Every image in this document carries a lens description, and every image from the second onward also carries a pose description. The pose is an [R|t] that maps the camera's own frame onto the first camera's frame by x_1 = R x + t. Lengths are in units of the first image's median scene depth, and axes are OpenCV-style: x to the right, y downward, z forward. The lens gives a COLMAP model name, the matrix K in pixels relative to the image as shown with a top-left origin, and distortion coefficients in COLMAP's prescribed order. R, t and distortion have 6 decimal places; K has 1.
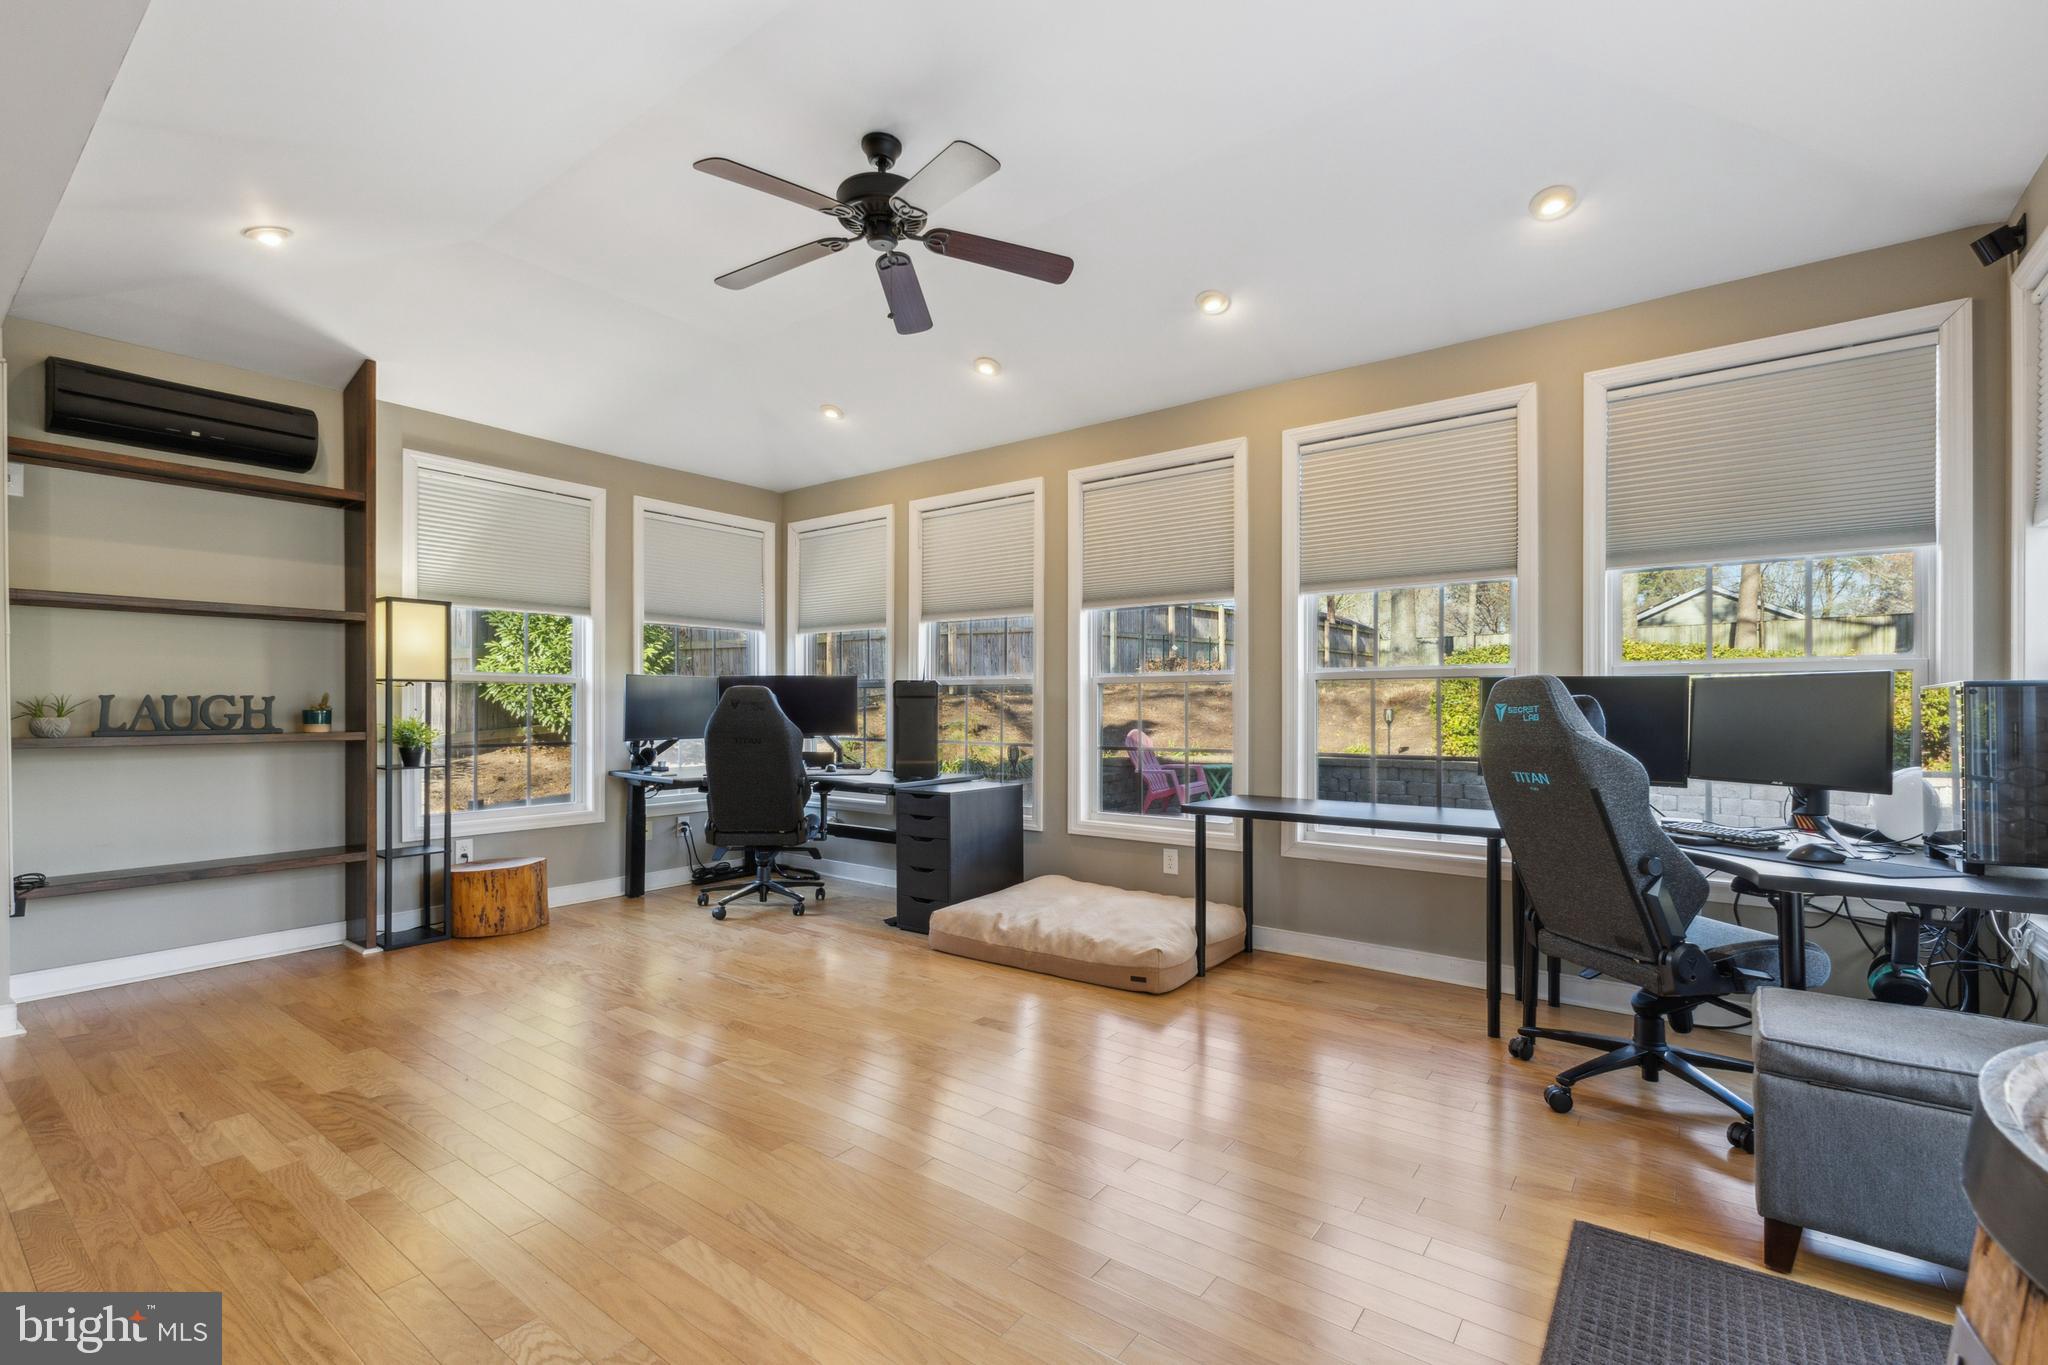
lens RADIAL K [[883.0, 0, 1028.6], [0, 883.0, 705.9], [0, 0, 1]] dist [0.009885, -0.003945]
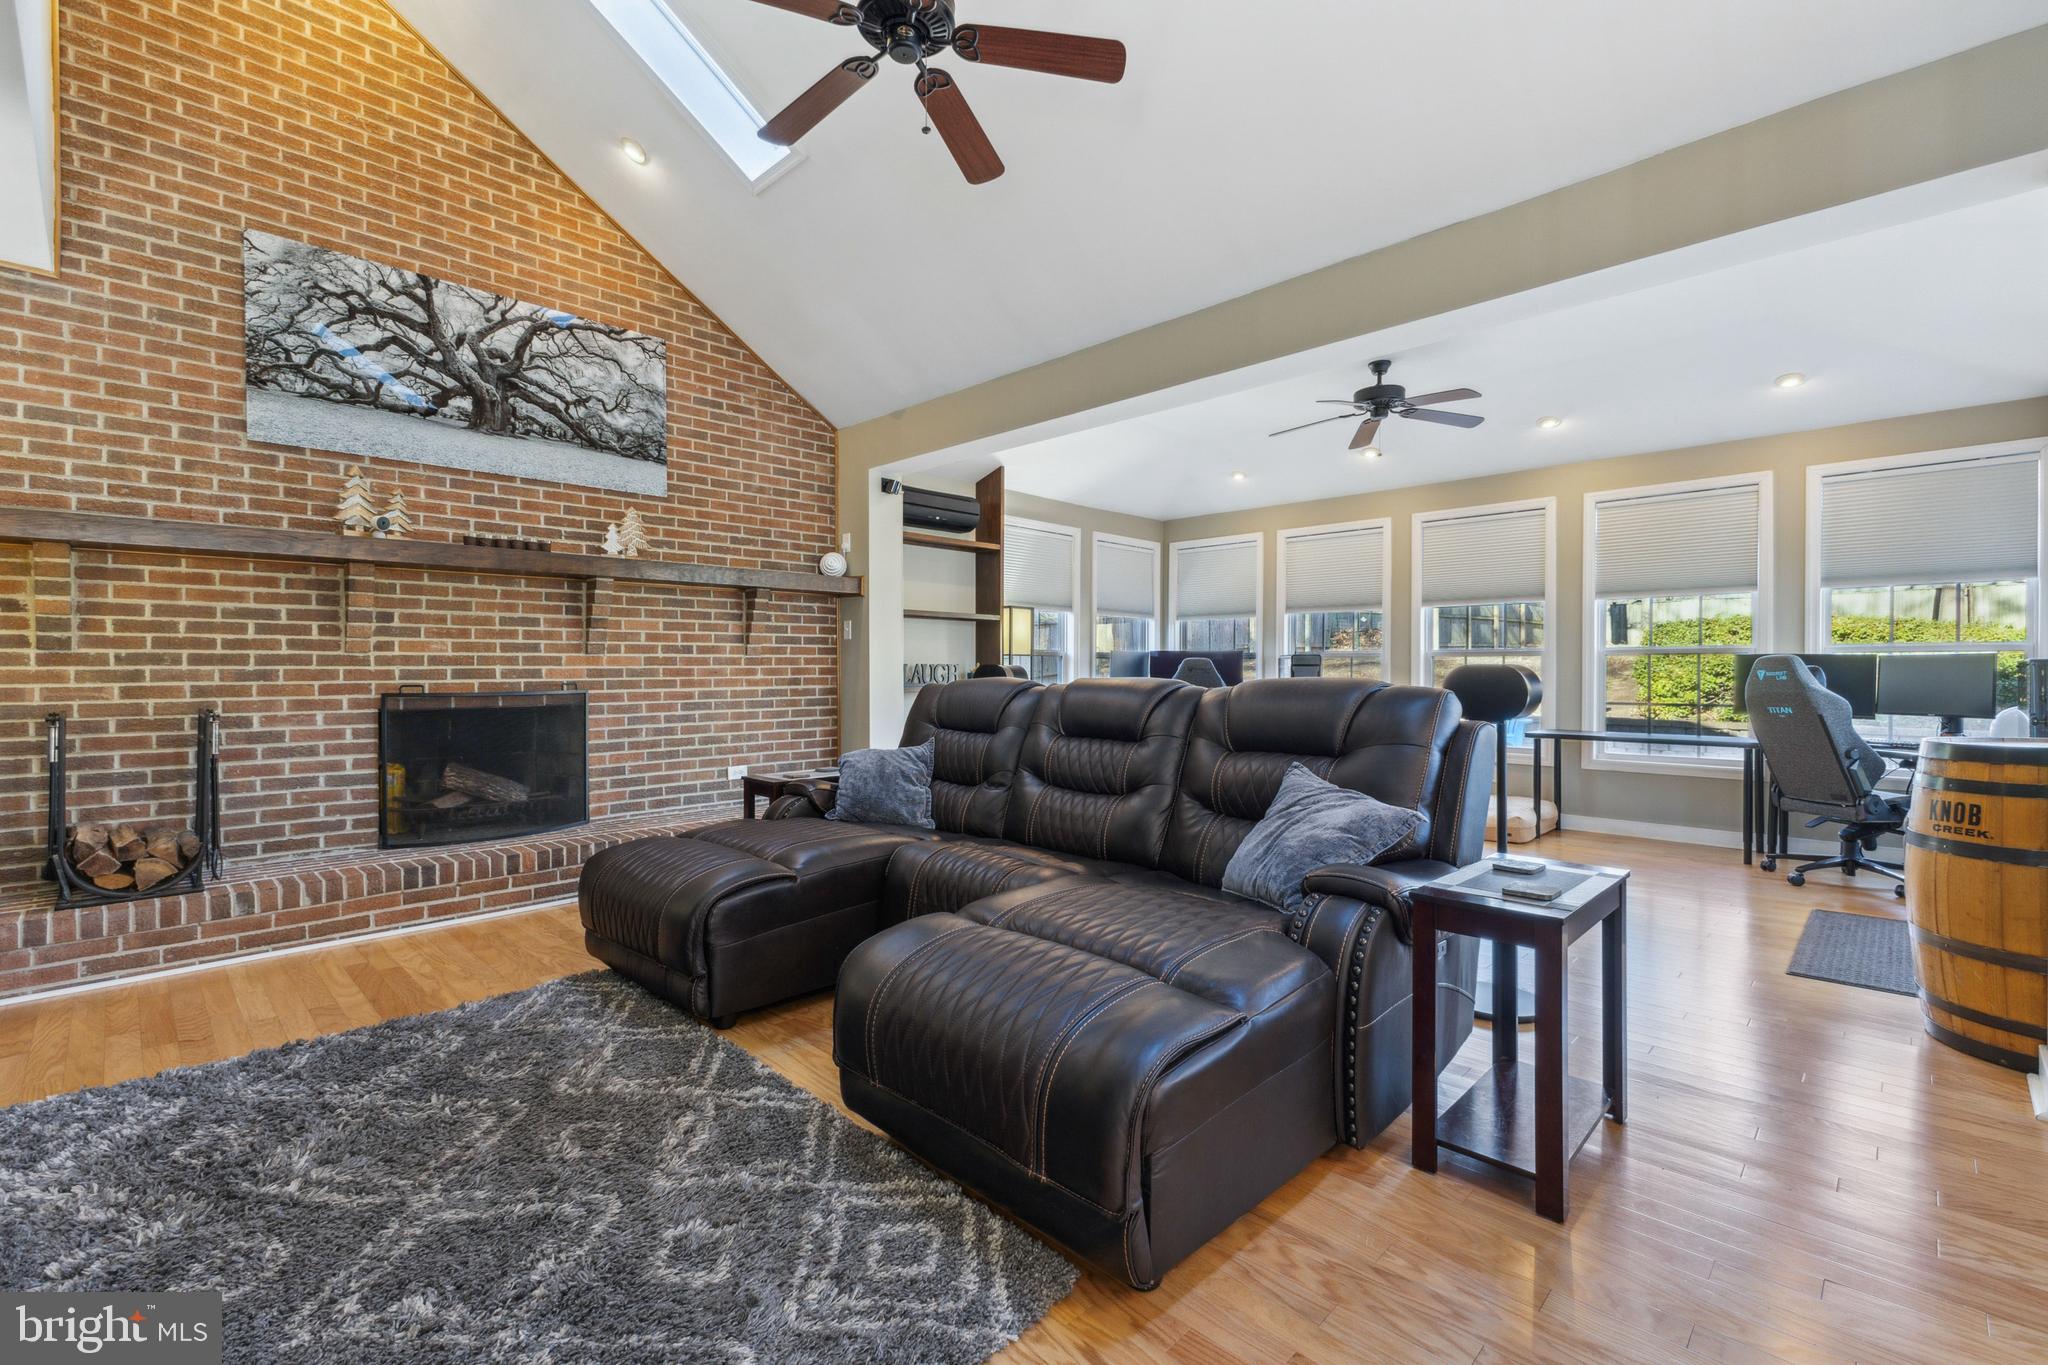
lens RADIAL K [[883.0, 0, 1012.0], [0, 883.0, 677.2], [0, 0, 1]] dist [0.009885, -0.003945]
pose [[0.989836, 0.002727, -0.142190, -0.623985], [-0.001816, 0.999977, 0.006536, 0.002314], [0.142205, -0.006212, 0.989818, -0.876502]]
